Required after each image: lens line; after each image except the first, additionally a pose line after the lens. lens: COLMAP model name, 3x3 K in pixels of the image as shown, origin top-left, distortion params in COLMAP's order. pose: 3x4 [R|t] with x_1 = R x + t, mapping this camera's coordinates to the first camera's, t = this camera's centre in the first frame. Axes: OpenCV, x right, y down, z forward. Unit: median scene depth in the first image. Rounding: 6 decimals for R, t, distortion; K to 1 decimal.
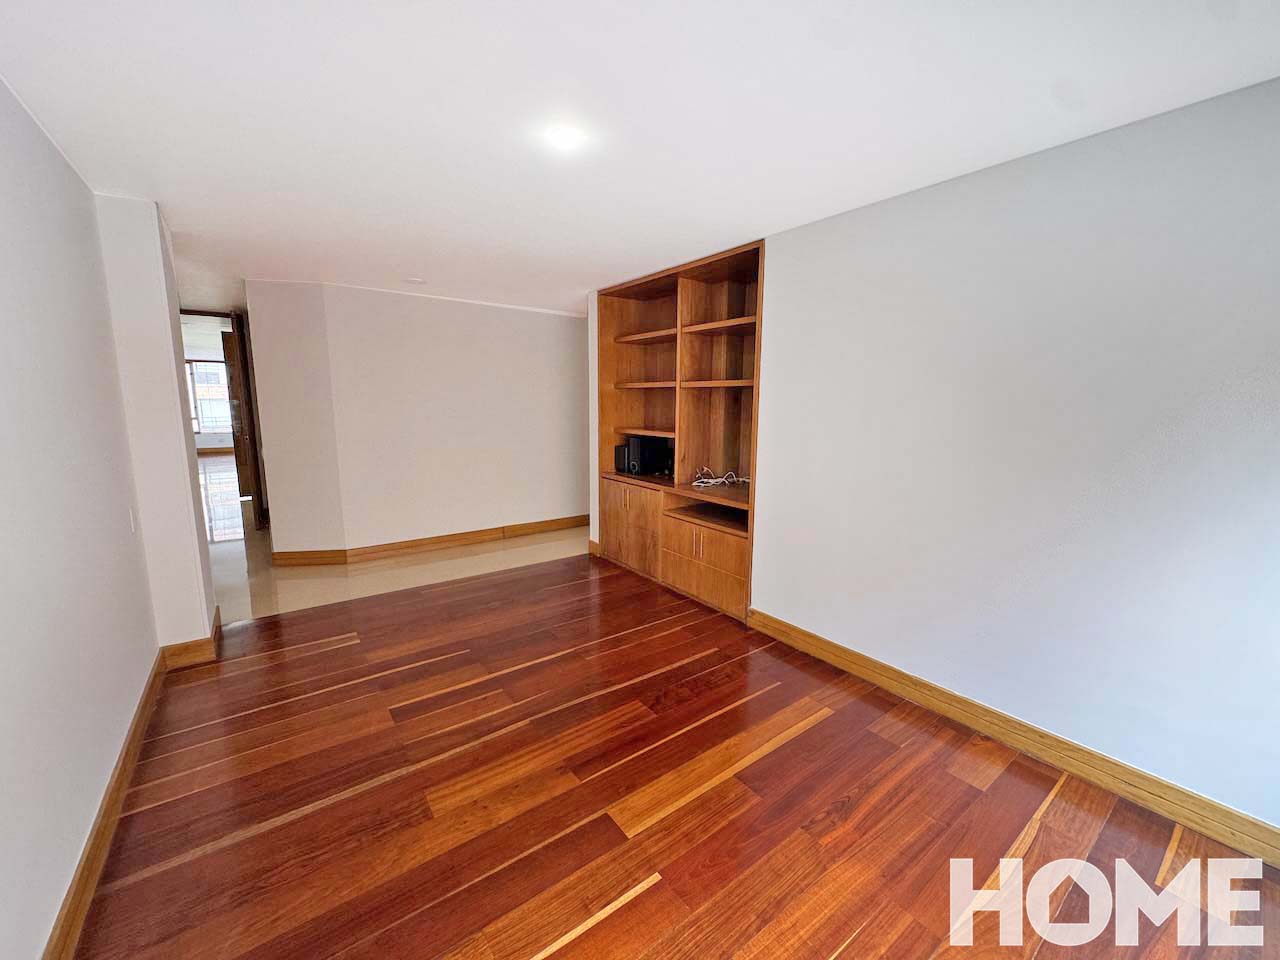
lens RADIAL K [[514.8, 0, 640.5], [0, 514.8, 480.3], [0, 0, 1]] dist [0.002583, 0.000711]
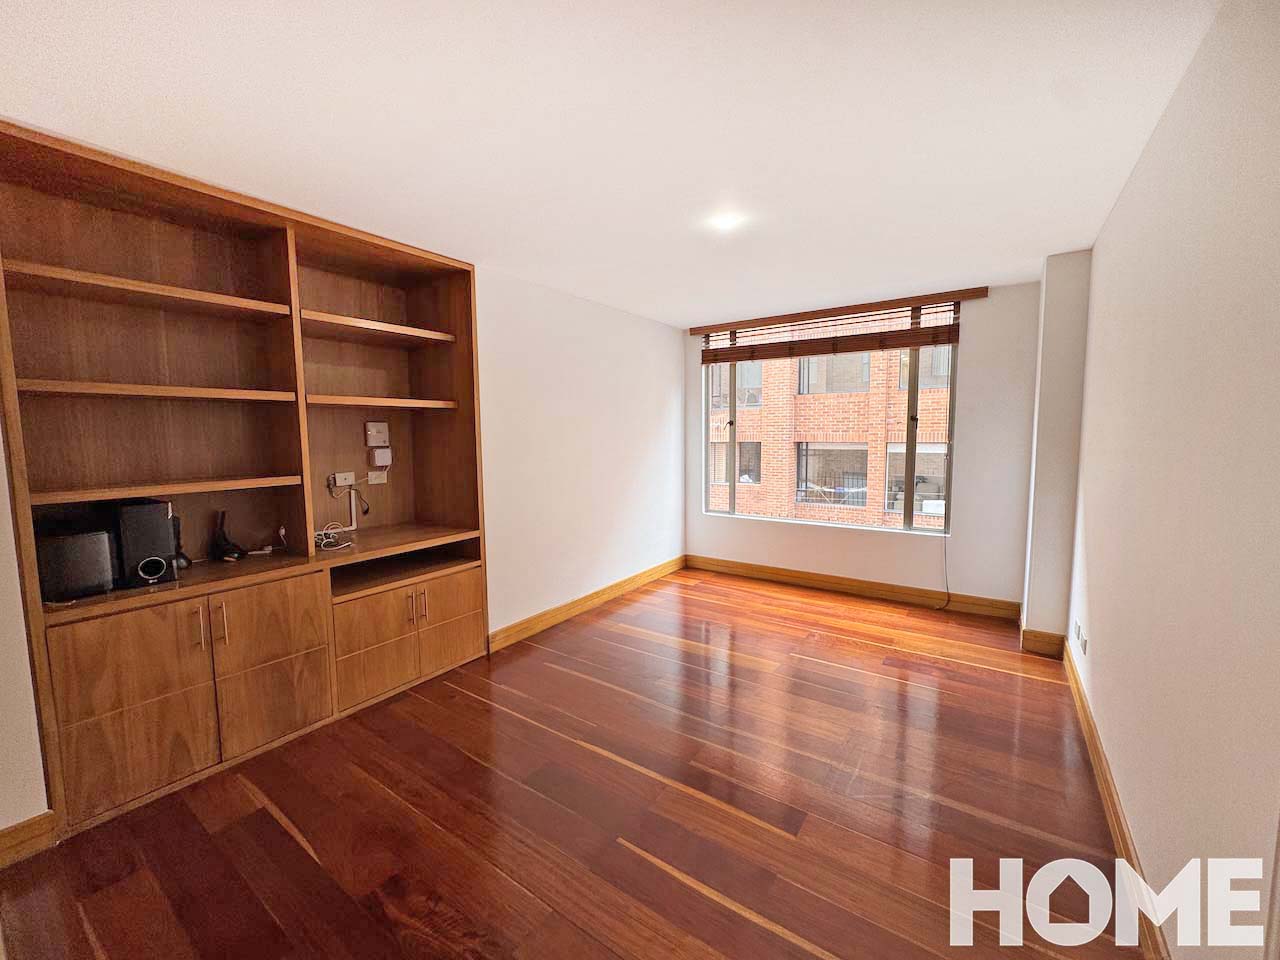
lens RADIAL K [[514.8, 0, 639.1], [0, 514.8, 478.4], [0, 0, 1]] dist [0.002583, 0.000711]
pose [[-0.316276, -0.087580, 0.944616, -0.775776], [0.156182, 0.977335, 0.142907, -0.136716], [-0.935722, 0.192731, -0.295429, 0.968088]]
